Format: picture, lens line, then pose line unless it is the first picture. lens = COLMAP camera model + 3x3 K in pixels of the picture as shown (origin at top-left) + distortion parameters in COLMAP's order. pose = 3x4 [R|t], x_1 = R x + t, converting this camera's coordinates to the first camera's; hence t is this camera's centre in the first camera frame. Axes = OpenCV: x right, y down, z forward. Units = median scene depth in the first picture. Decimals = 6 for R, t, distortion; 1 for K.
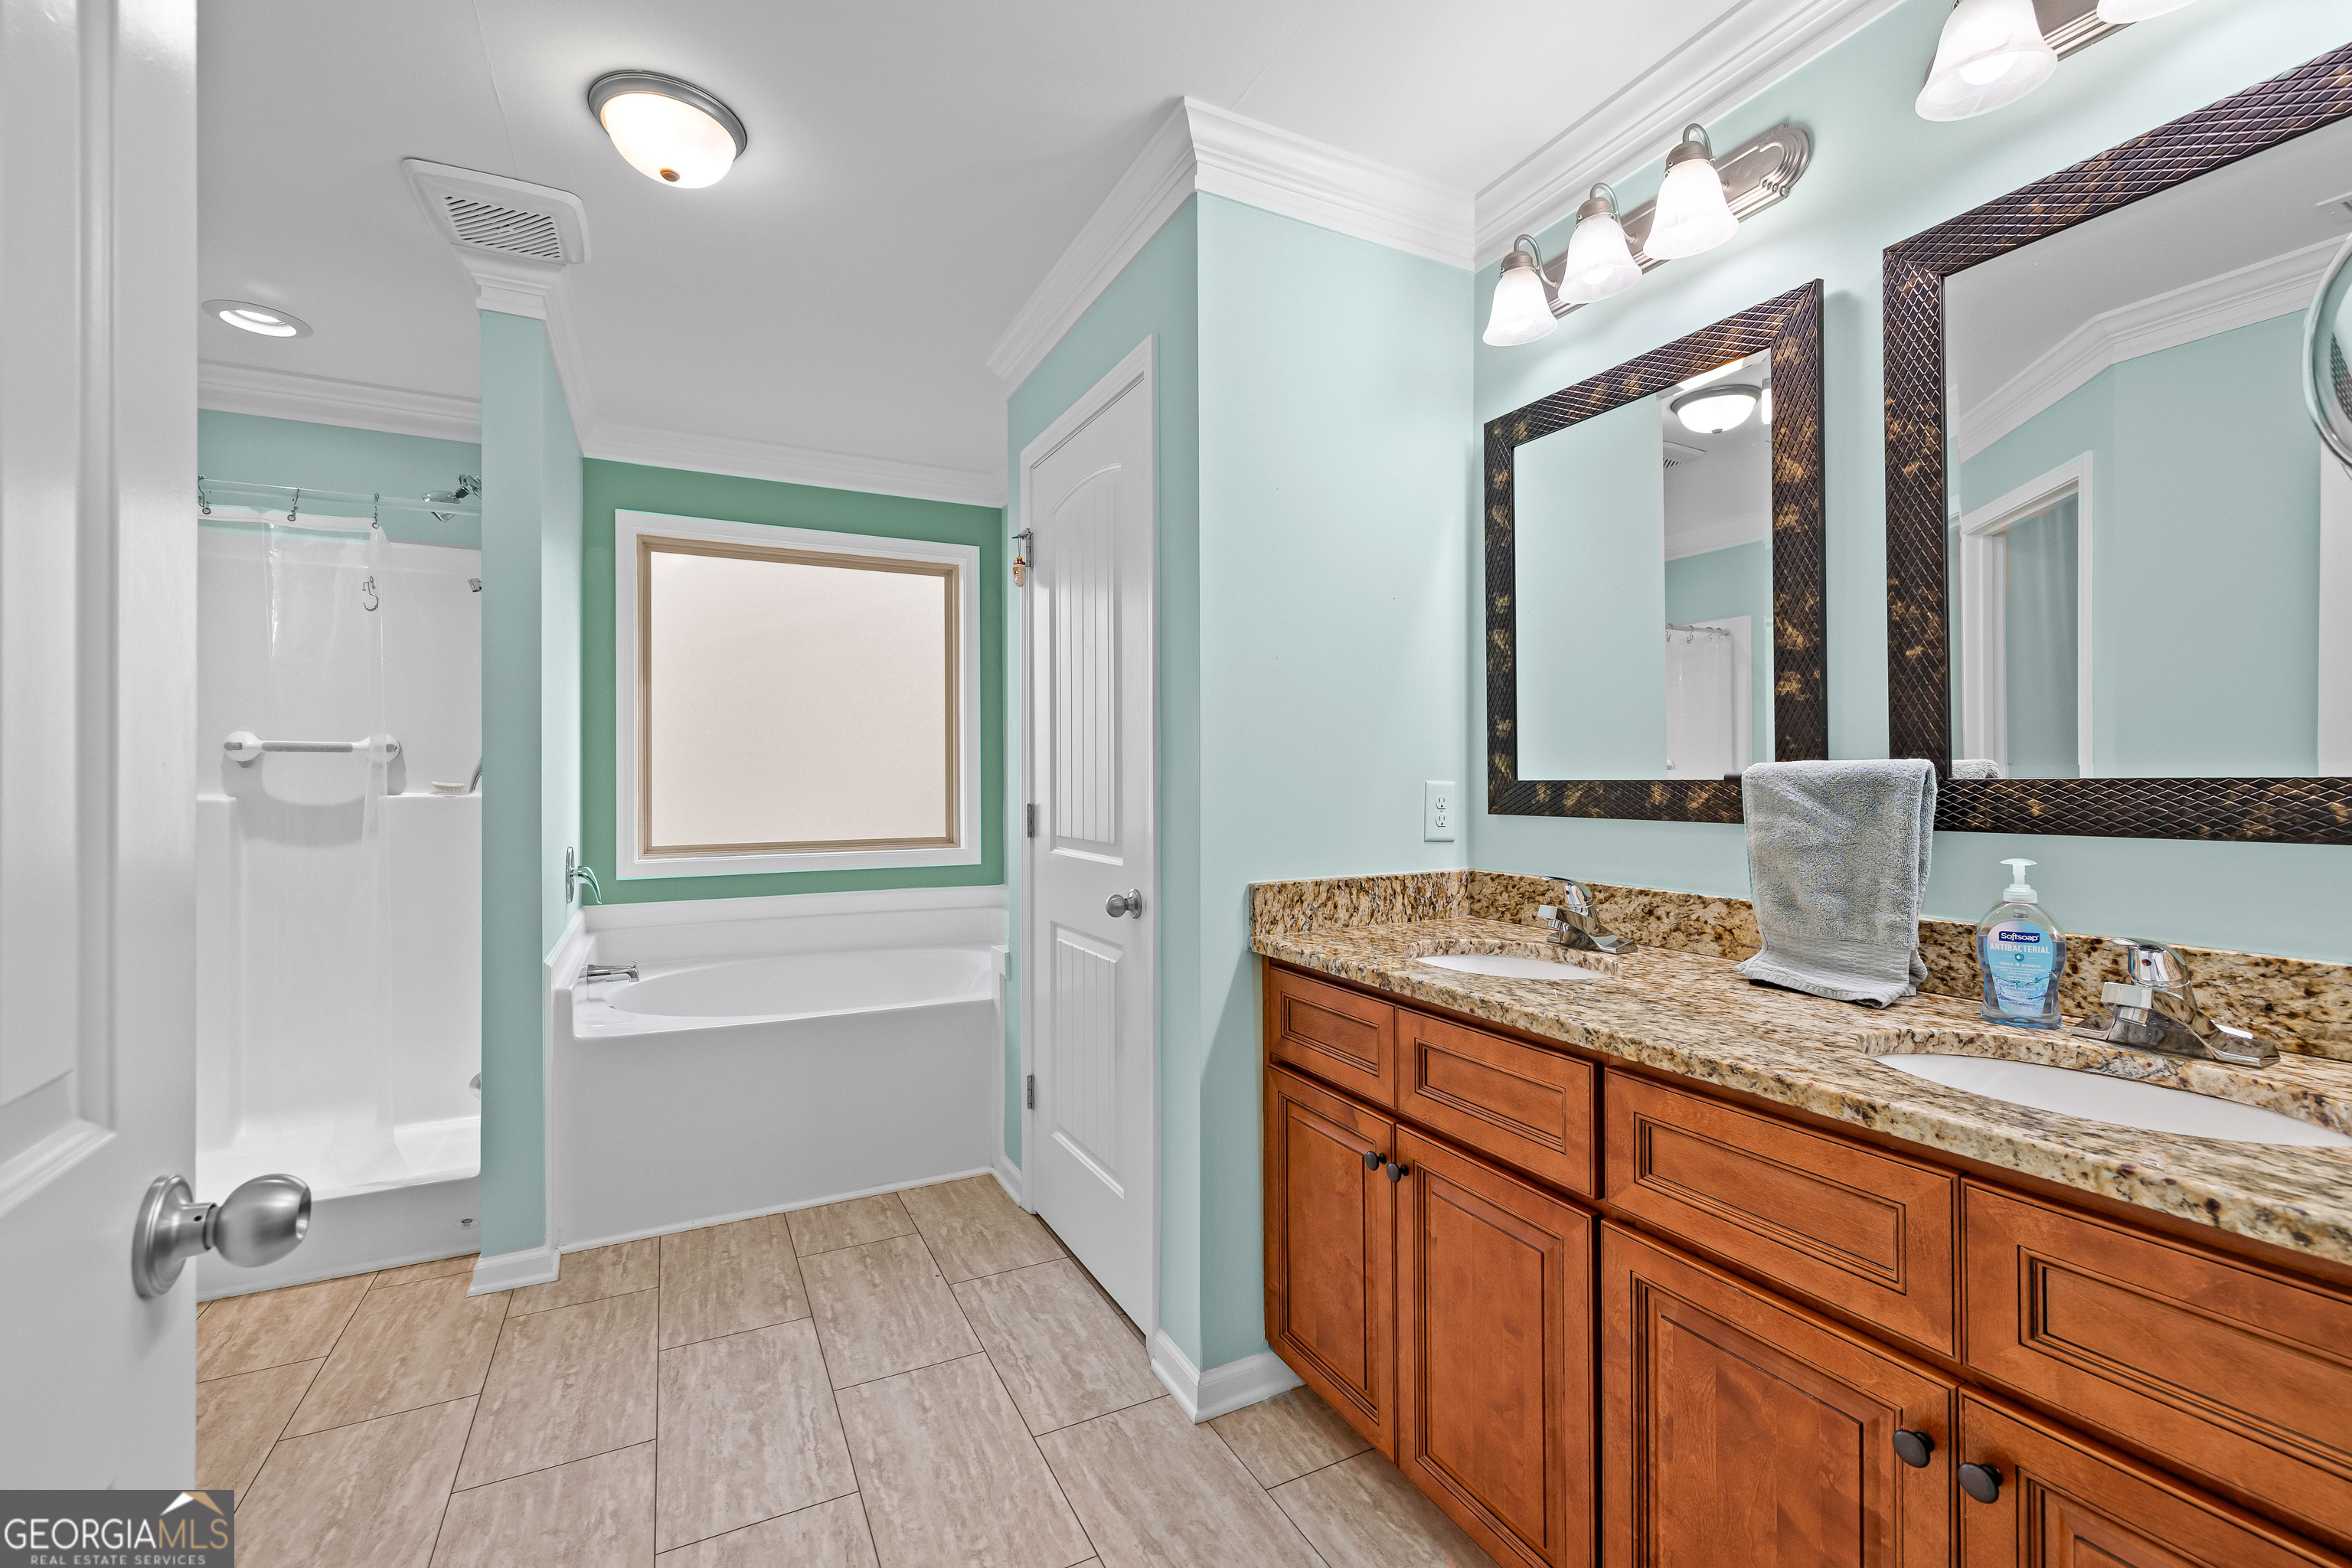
lens RADIAL K [[988.2, 0, 1165.2], [0, 988.2, 767.3], [0, 0, 1]] dist [-0.000838, 0.000237]
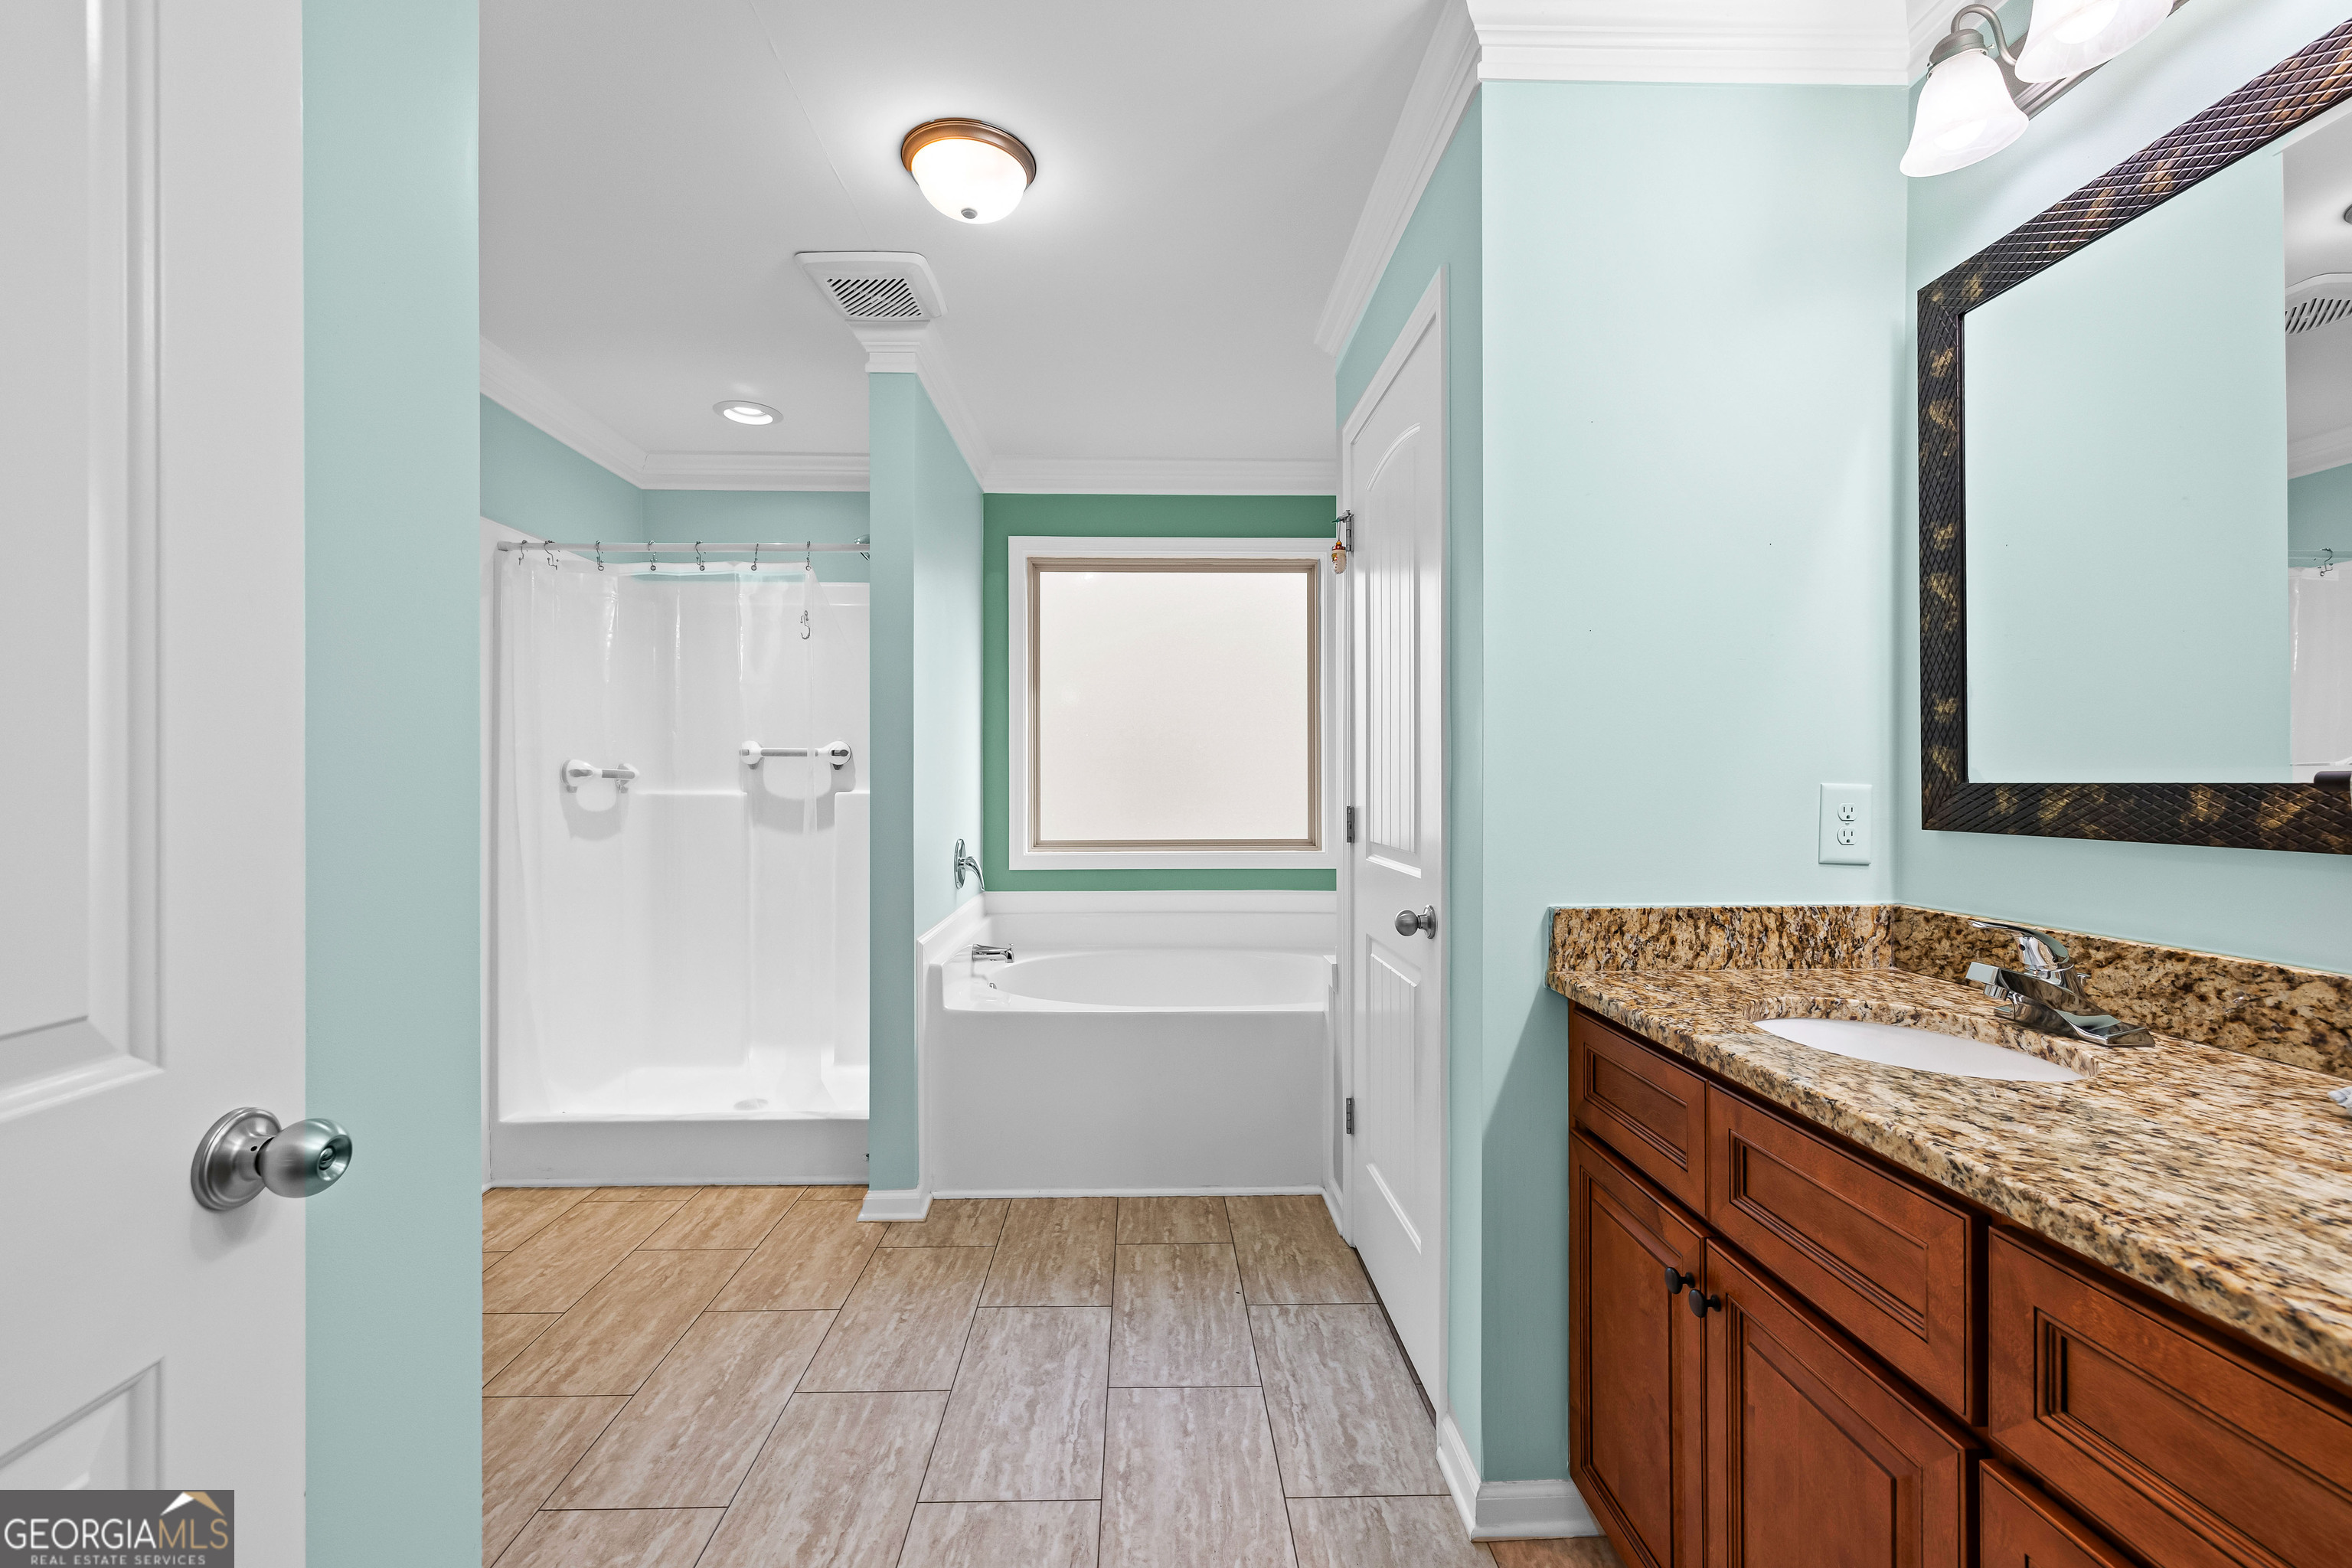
lens RADIAL K [[990.4, 0, 1170.6], [0, 990.4, 774.1], [0, 0, 1]] dist [-0.000540, 0.000435]
pose [[0.904822, 0.000351, -0.425791, 0.145551], [0.001784, 0.999988, 0.004614, 0.002571], [0.425787, -0.004935, 0.904810, 0.115167]]
